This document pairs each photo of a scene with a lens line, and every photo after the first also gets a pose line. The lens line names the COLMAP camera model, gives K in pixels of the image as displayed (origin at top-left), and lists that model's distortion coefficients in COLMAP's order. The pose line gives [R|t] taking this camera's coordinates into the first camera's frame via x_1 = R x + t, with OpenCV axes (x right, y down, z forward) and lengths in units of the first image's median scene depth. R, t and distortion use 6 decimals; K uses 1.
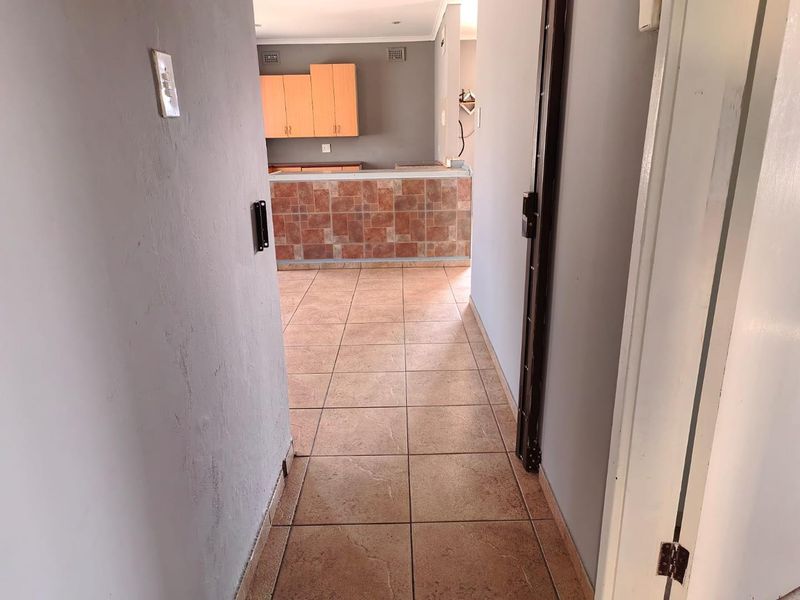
lens RADIAL K [[543.5, 0, 397.6], [0, 543.5, 299.9], [0, 0, 1]] dist [0.036602, -0.002424]
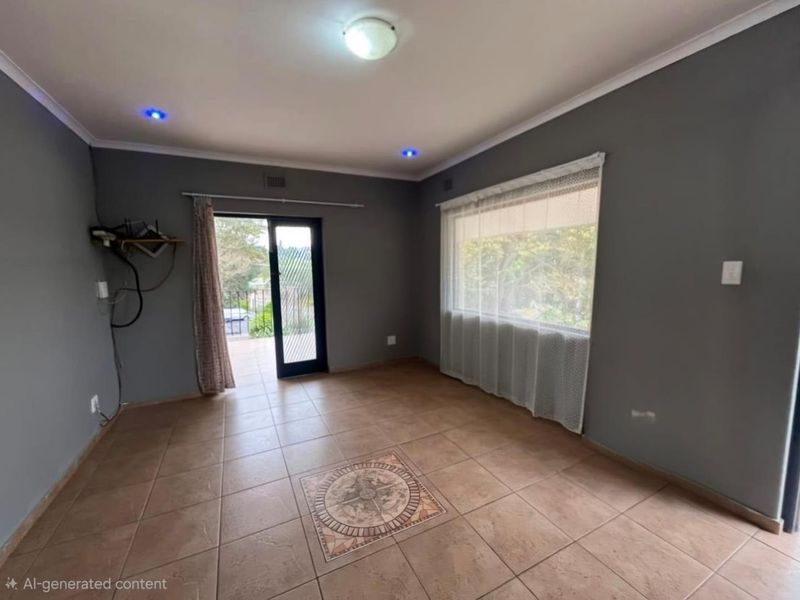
lens RADIAL K [[326.8, 0, 395.3], [0, 326.8, 297.8], [0, 0, 1]] dist [0.000096, 0.000532]
pose [[0.891832, -0.040864, 0.450517, 0.328631], [0.126431, 0.978740, -0.161503, -0.294955], [-0.434339, 0.200993, 0.878038, 0.828257]]
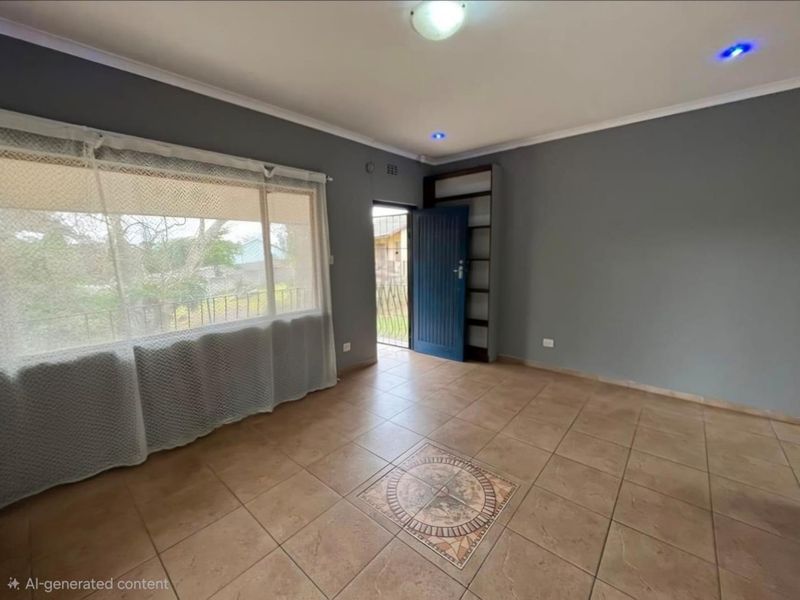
lens RADIAL K [[328.7, 0, 400.0], [0, 328.7, 300.0], [0, 0, 1]] dist [-0.001505, 0.000251]
pose [[-0.761165, -0.060830, 0.645699, 0.272187], [0.219184, 0.912886, 0.344380, -0.467121], [-0.610398, 0.403657, -0.681524, 1.408384]]
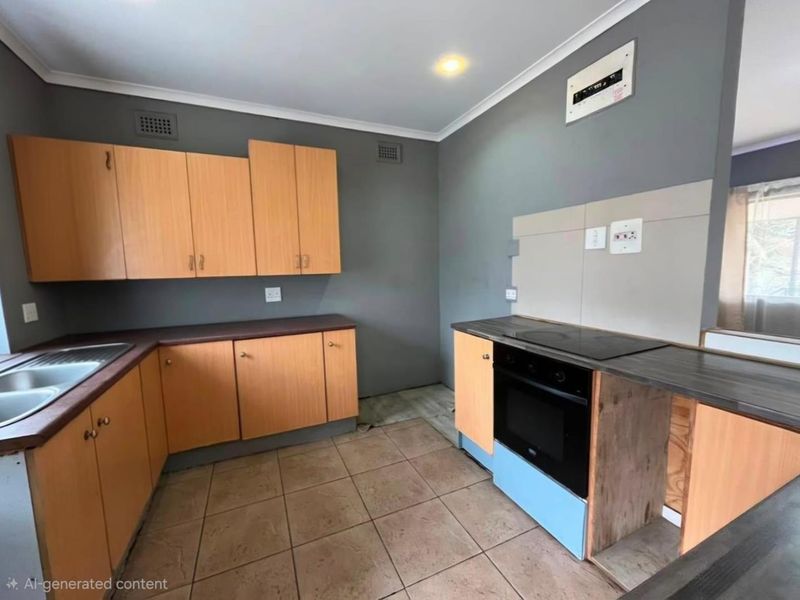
lens RADIAL K [[328.7, 0, 400.0], [0, 328.7, 300.0], [0, 0, 1]] dist [-0.001505, 0.000251]
pose [[0.906746, -0.040853, 0.419694, -0.244582], [0.122065, 0.978113, -0.168511, -0.317604], [-0.403624, 0.204027, 0.891886, 1.031458]]
